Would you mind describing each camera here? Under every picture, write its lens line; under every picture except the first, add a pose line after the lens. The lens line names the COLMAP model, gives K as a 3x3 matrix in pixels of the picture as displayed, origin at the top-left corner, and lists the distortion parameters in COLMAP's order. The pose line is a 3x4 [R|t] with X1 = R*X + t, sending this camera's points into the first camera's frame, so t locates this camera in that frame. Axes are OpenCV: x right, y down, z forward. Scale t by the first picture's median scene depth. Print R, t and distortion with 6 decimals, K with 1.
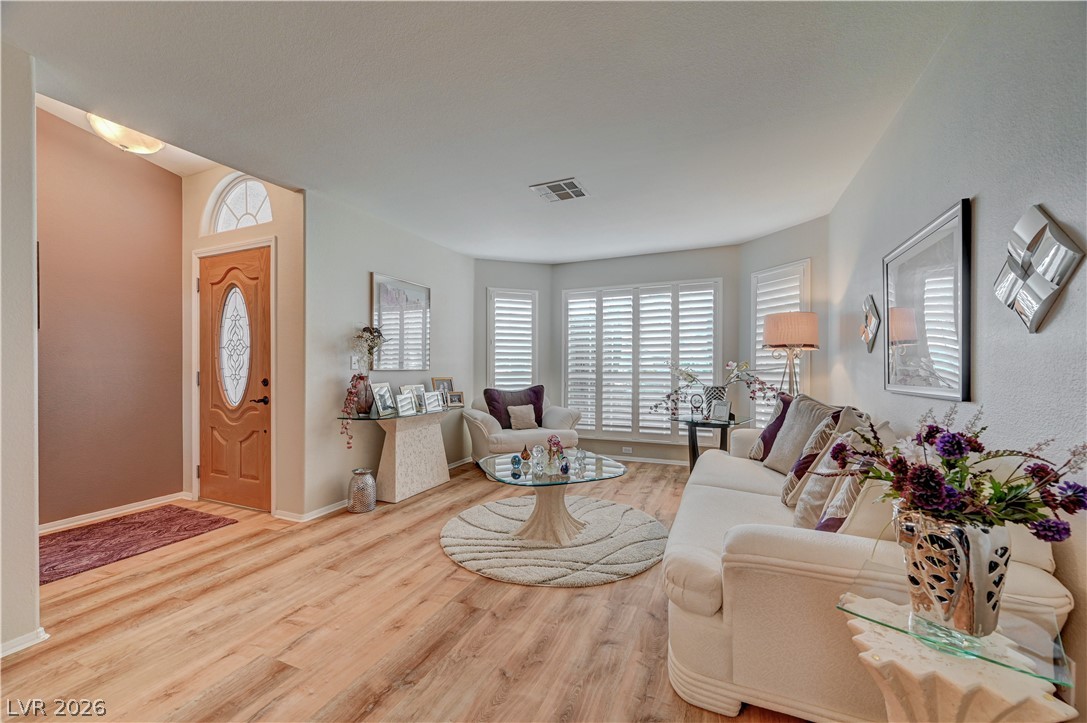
lens RADIAL K [[427.9, 0, 545.2], [0, 427.9, 365.1], [0, 0, 1]] dist [0.000168, 0.000404]
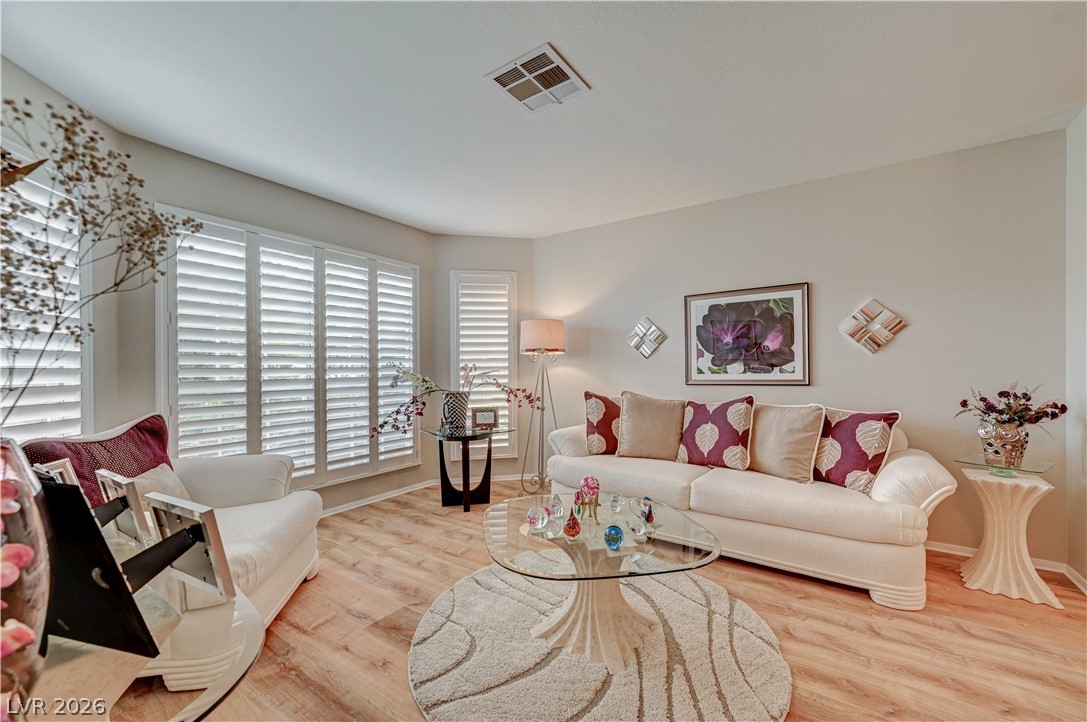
lens RADIAL K [[428.7, 0, 545.5], [0, 428.7, 370.6], [0, 0, 1]] dist [0.002101, 0.000347]
pose [[0.187462, -0.003990, 0.982264, -0.433151], [0.001439, 0.999992, 0.003788, 0.002710], [-0.982271, 0.000703, 0.187466, 0.665637]]
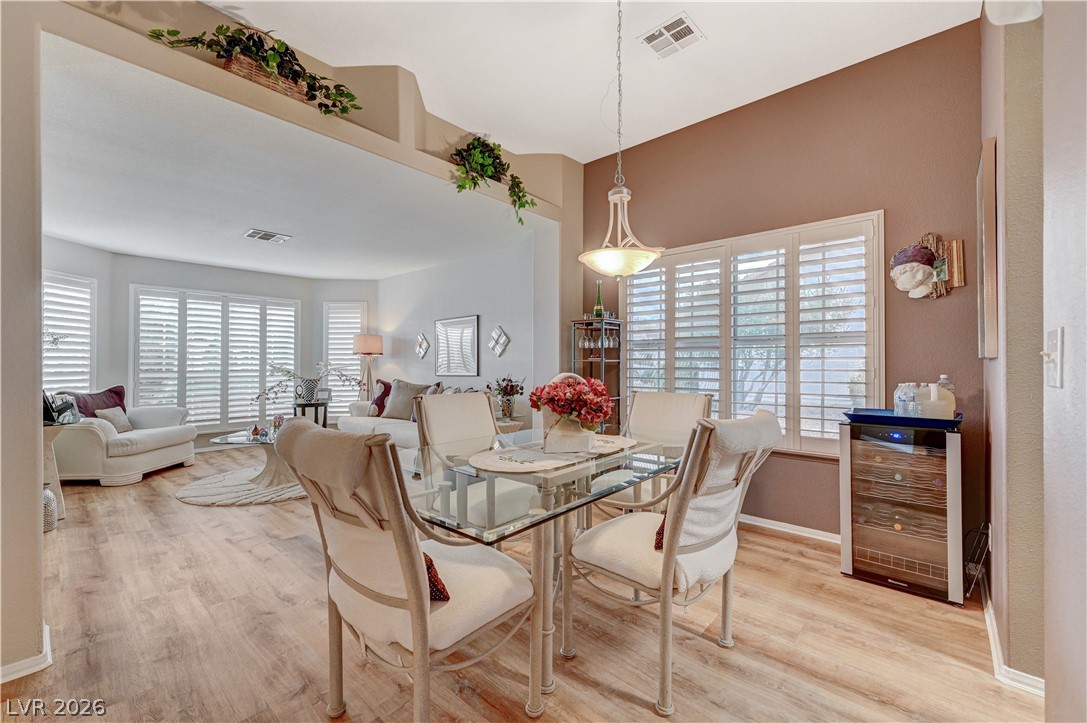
lens RADIAL K [[441.2, 0, 543.5], [0, 441.2, 361.5], [0, 0, 1]] dist [-0.000174, 0.000014]
pose [[0.314155, 0.007409, 0.949343, -0.768667], [-0.002637, 0.999973, -0.006931, -0.001541], [-0.949368, -0.000326, 0.314166, -0.204425]]
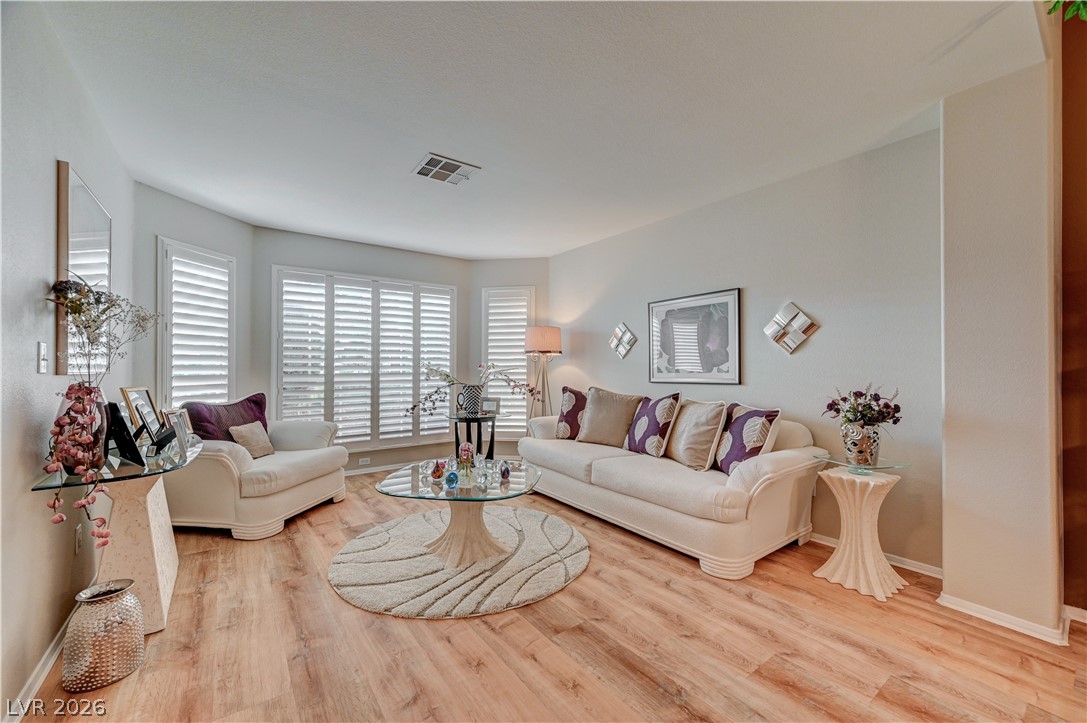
lens RADIAL K [[427.9, 0, 545.2], [0, 427.9, 365.1], [0, 0, 1]] dist [0.000168, 0.000404]
pose [[0.499700, 0.005353, 0.866182, -0.480369], [-0.004209, 0.999984, -0.003752, 0.000854], [-0.866188, -0.001771, 0.499714, 0.283645]]
